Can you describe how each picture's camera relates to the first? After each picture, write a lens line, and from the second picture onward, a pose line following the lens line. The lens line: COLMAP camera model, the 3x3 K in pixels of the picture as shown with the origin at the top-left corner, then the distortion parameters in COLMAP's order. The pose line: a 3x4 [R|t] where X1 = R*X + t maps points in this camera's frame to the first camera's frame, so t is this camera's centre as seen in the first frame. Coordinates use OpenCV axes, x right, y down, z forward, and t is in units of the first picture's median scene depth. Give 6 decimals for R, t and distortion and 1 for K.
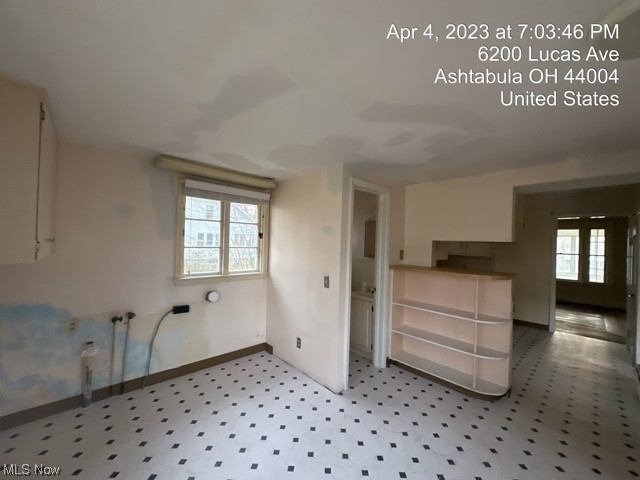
lens RADIAL K [[254.0, 0, 317.2], [0, 254.0, 243.3], [0, 0, 1]] dist [-0.000186, -0.000121]
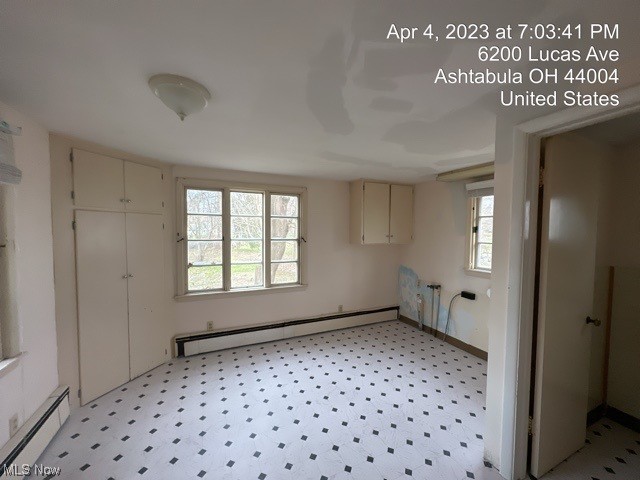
lens RADIAL K [[254.0, 0, 319.5], [0, 254.0, 238.2], [0, 0, 1]] dist [-0.000186, -0.000121]
pose [[-0.330537, -0.010275, -0.943737, 0.990981], [-0.018218, 0.999824, -0.004504, 0.018692], [0.943617, 0.015704, -0.330666, 0.912871]]
